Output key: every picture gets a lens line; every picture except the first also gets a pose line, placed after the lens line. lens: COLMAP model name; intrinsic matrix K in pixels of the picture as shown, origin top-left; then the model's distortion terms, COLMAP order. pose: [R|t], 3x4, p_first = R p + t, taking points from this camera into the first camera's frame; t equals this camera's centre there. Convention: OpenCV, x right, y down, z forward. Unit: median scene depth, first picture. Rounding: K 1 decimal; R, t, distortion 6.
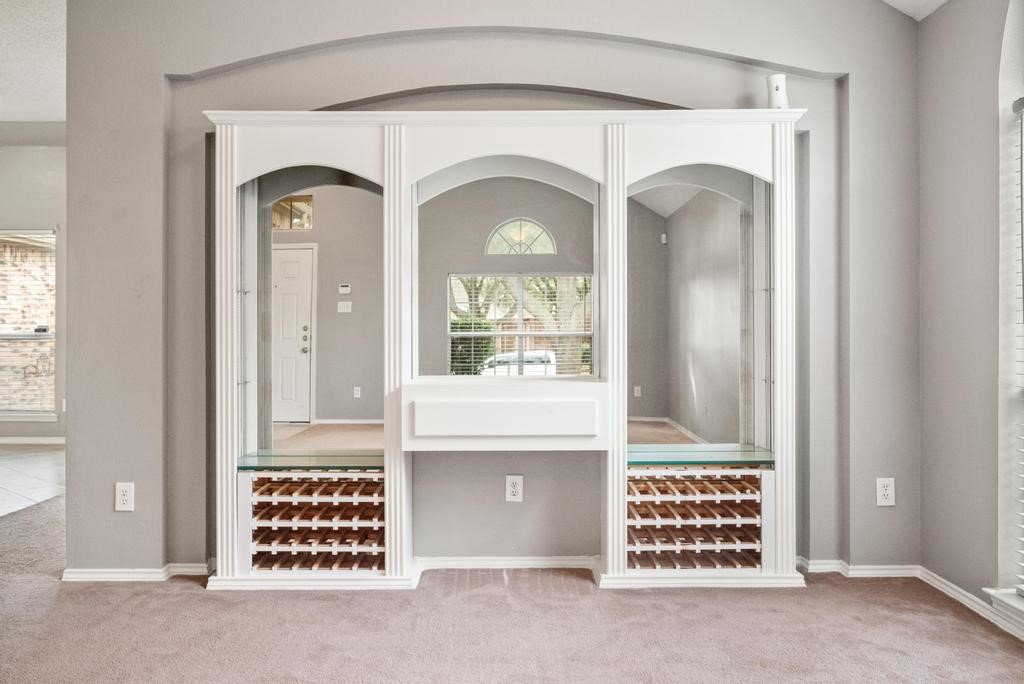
lens RADIAL K [[933.6, 0, 513.5], [0, 933.6, 337.3], [0, 0, 1]] dist [-0.008582, -0.006936]
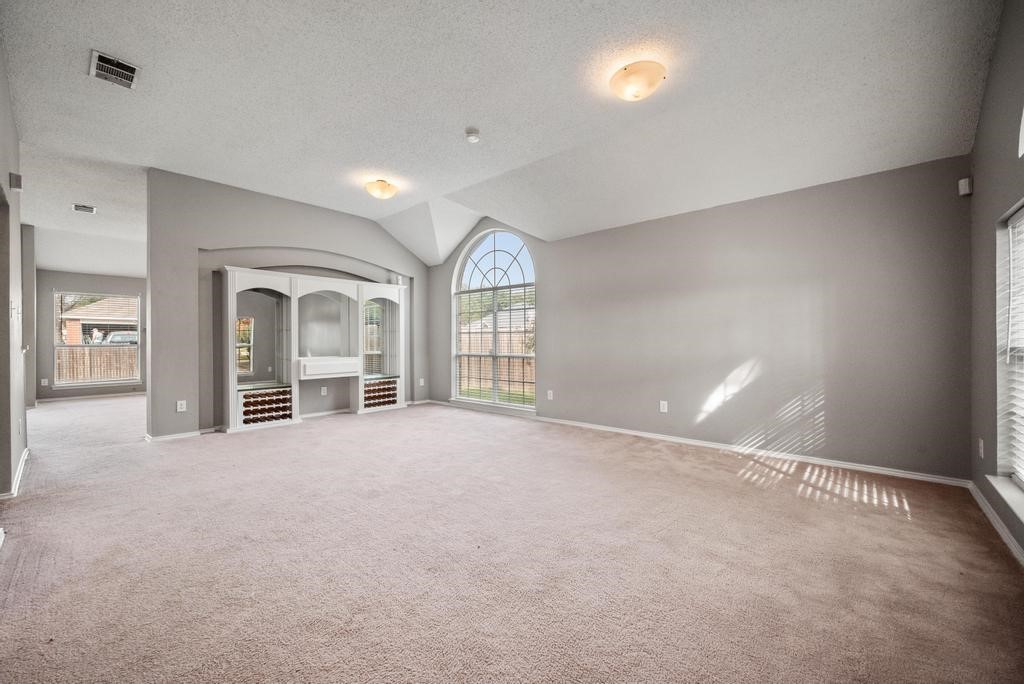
lens RADIAL K [[404.9, 0, 512.3], [0, 404.9, 341.8], [0, 0, 1]] dist [-0.012113, 0.000059]
pose [[0.668395, -0.002616, 0.743802, -0.653917], [0.001412, 0.999996, 0.002248, -0.012843], [-0.743805, -0.000453, 0.668396, -0.469527]]
